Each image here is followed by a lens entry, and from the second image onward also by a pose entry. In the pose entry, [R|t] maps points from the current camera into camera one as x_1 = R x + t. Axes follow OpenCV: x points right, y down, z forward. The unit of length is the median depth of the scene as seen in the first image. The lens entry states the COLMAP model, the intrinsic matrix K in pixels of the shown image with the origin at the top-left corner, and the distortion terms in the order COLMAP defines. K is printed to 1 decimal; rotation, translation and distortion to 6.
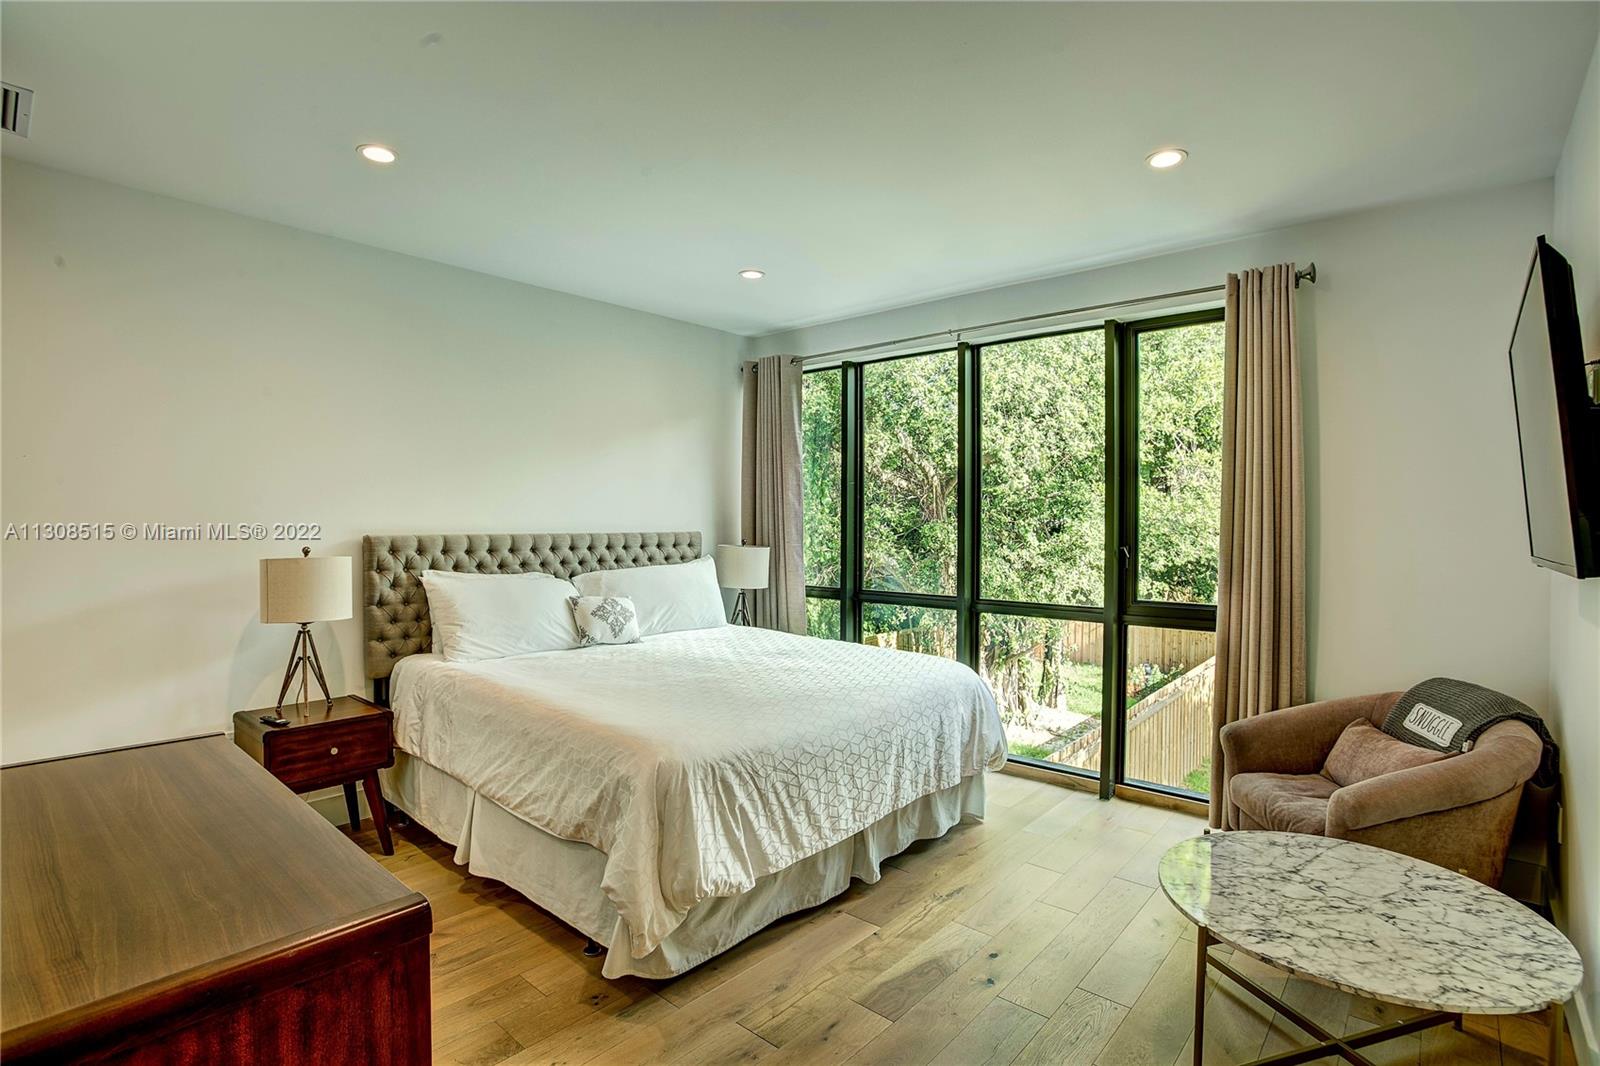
lens RADIAL K [[767.0, 0, 810.1], [0, 767.0, 531.4], [0, 0, 1]] dist [-0.037912, 0.019314]
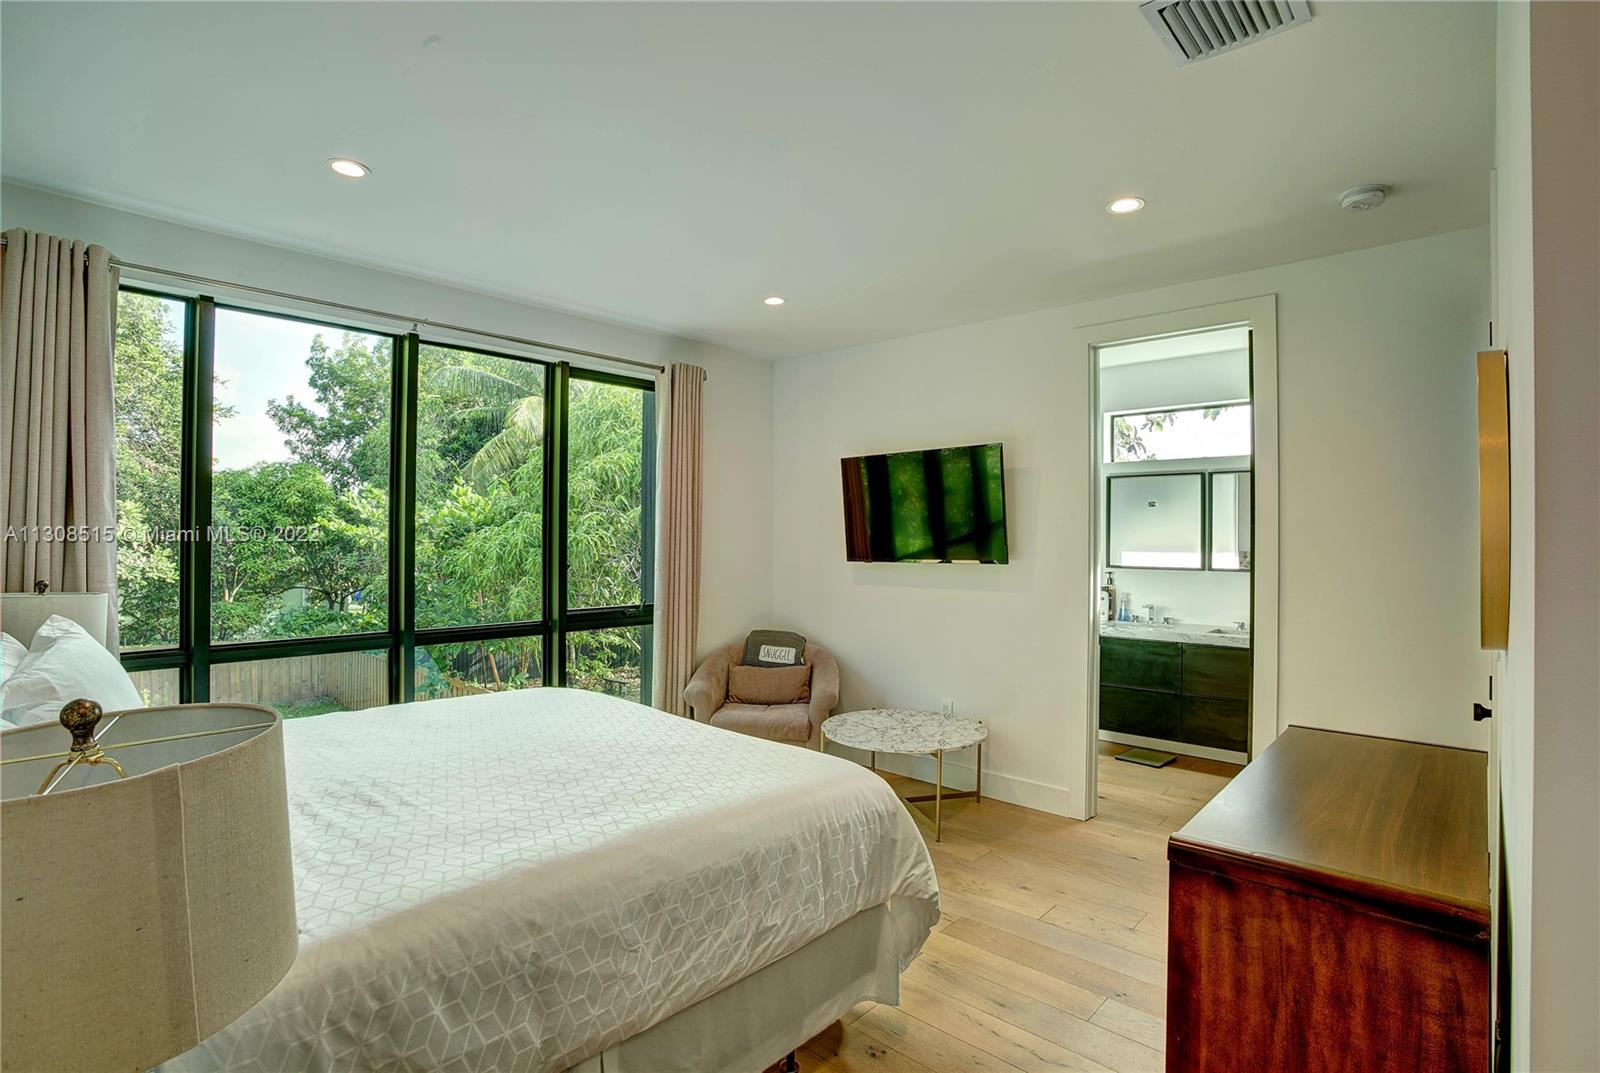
lens RADIAL K [[777.8, 0, 800.0], [0, 777.8, 536.5], [0, 0, 1]] dist [-0.064731, -0.000055]
pose [[0.016985, -0.004678, 0.999845, -0.777556], [0.007216, 0.999964, 0.004556, -0.026561], [-0.999830, 0.007137, 0.017019, 0.681918]]
